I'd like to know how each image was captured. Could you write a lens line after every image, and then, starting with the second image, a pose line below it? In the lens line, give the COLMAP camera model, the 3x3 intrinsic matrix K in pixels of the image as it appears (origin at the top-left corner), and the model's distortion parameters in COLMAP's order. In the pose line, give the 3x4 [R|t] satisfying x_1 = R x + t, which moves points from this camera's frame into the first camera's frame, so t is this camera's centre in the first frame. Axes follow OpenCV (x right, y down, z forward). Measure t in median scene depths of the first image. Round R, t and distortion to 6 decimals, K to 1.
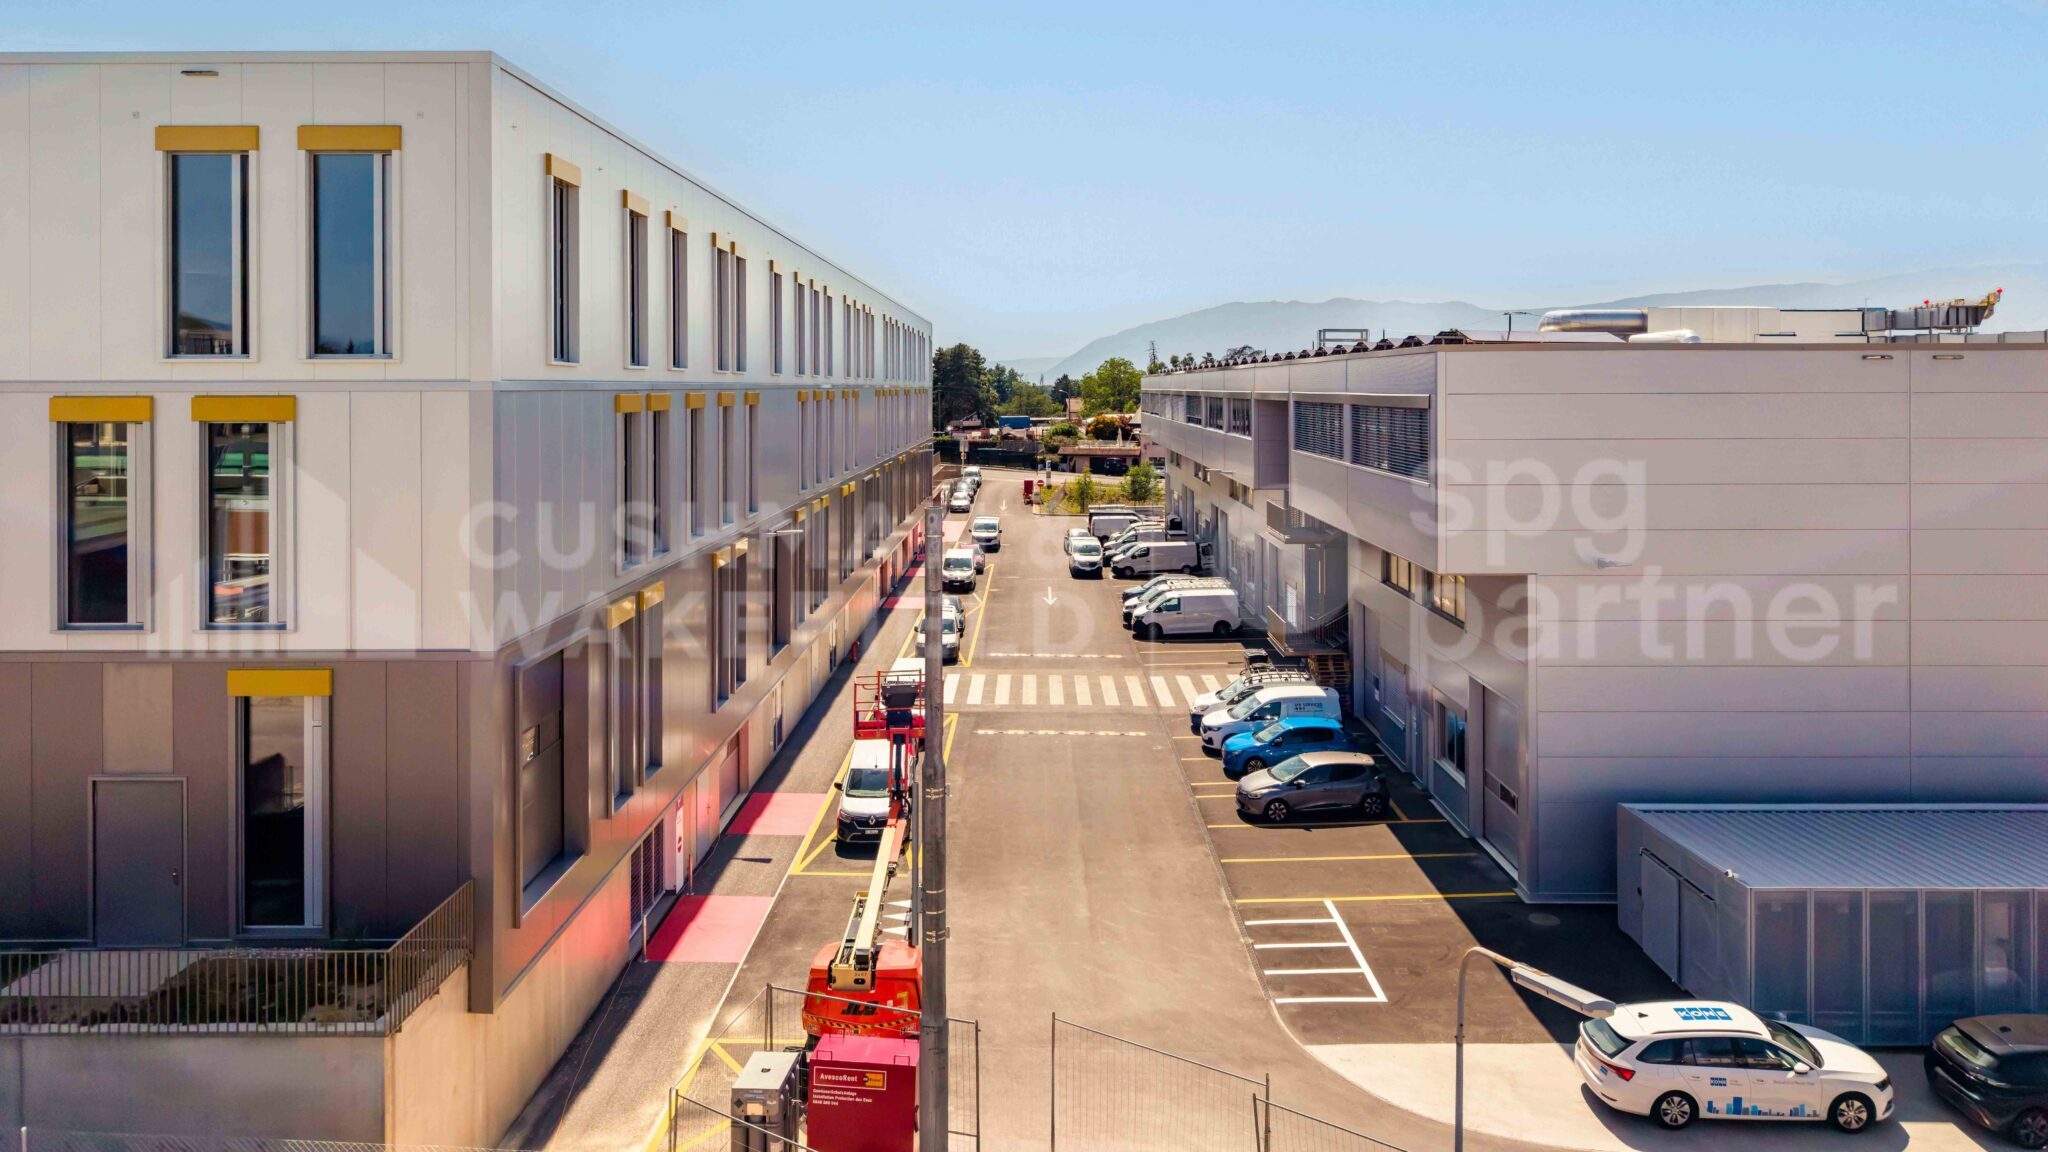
lens RADIAL K [[1382.1, 0, 1021.7], [0, 1382.1, 532.5], [0, 0, 1]] dist [0.000744, -0.000807]
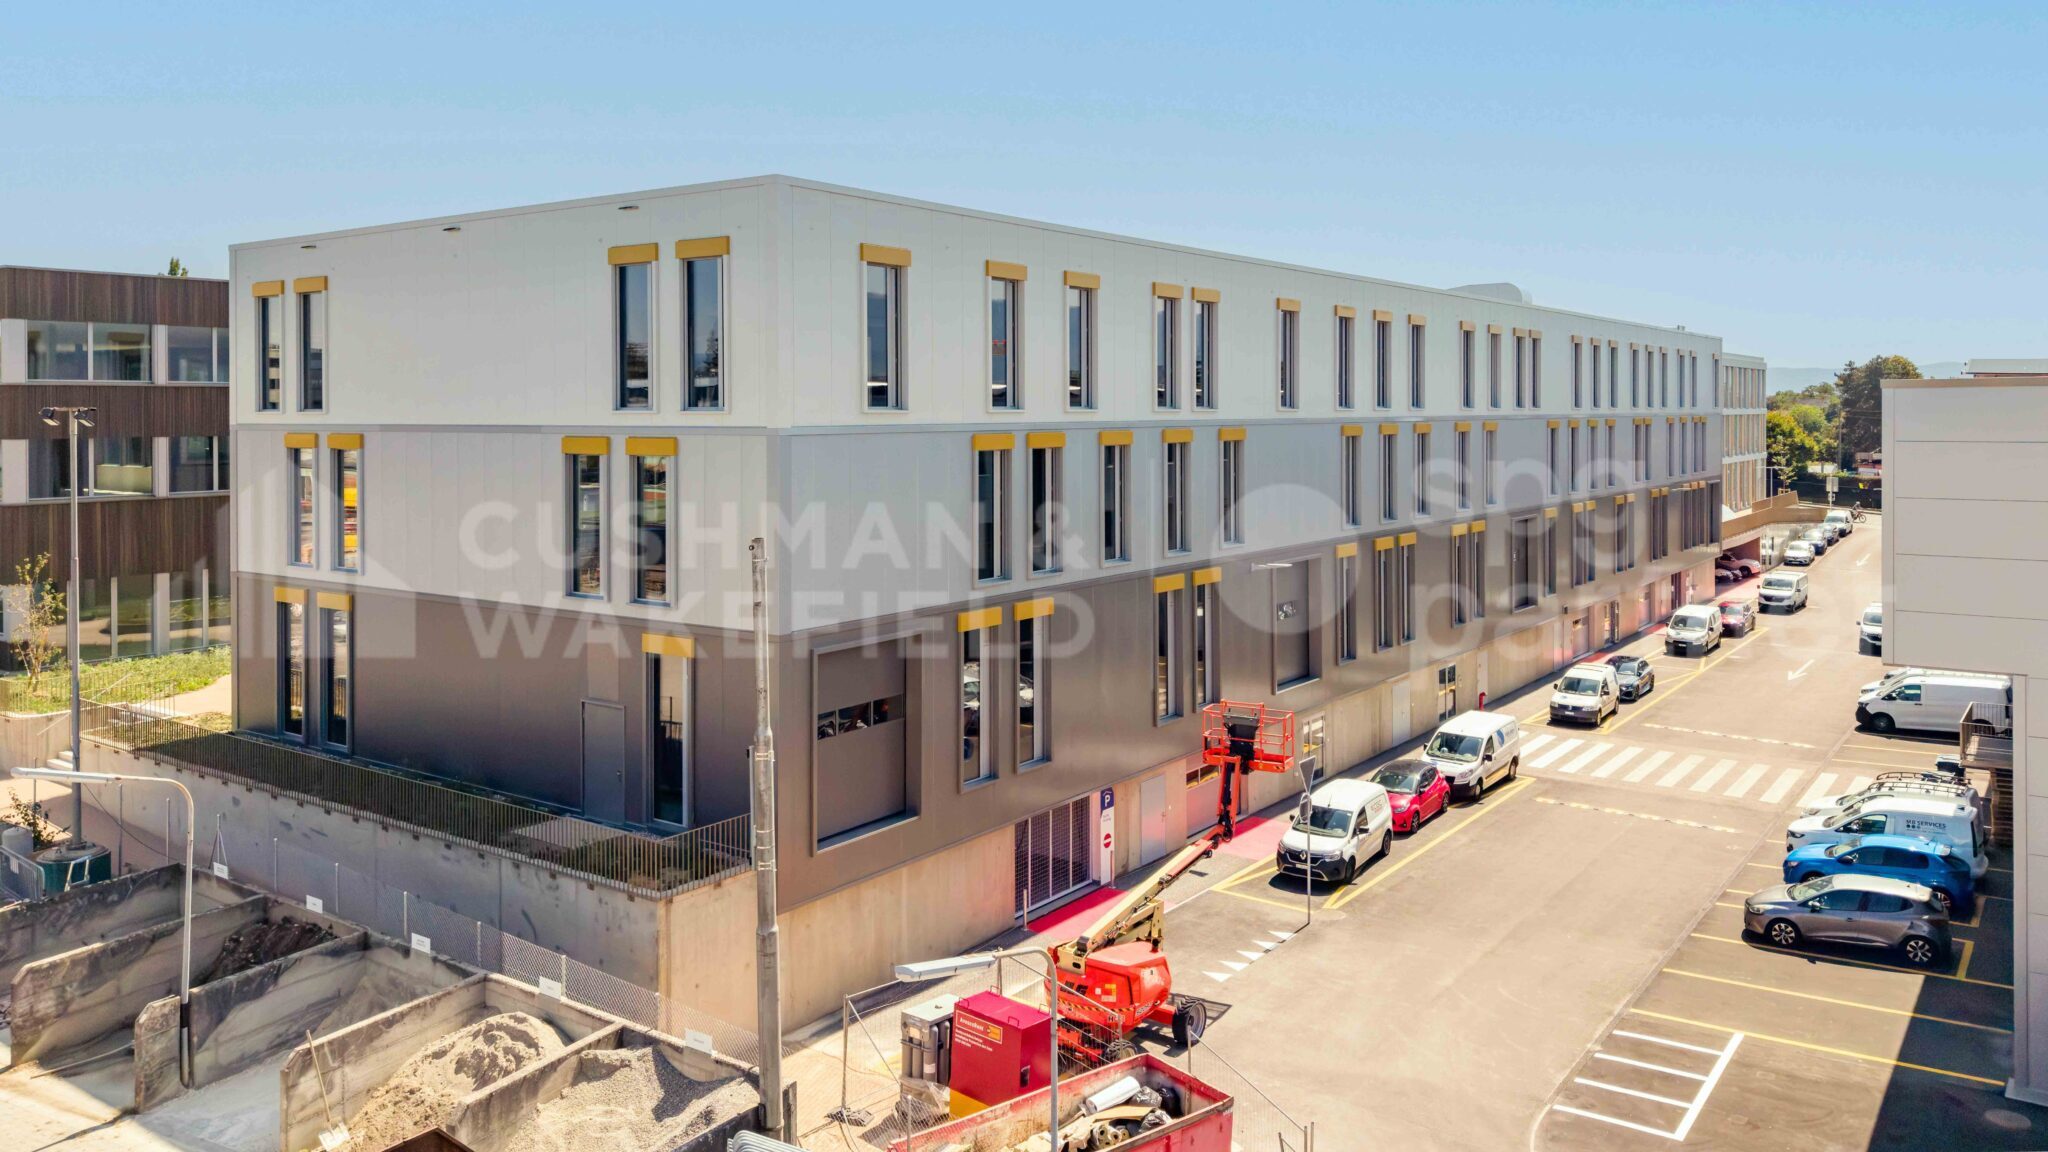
lens RADIAL K [[1481.4, 0, 1024.0], [0, 1481.4, 576.0], [0, 0, 1]] dist [0.028978, 0.000536]
pose [[0.819503, 0.062792, -0.569625, 0.443738], [-0.059237, 0.997936, 0.024785, -0.013144], [0.570006, 0.013431, 0.821531, -0.010041]]
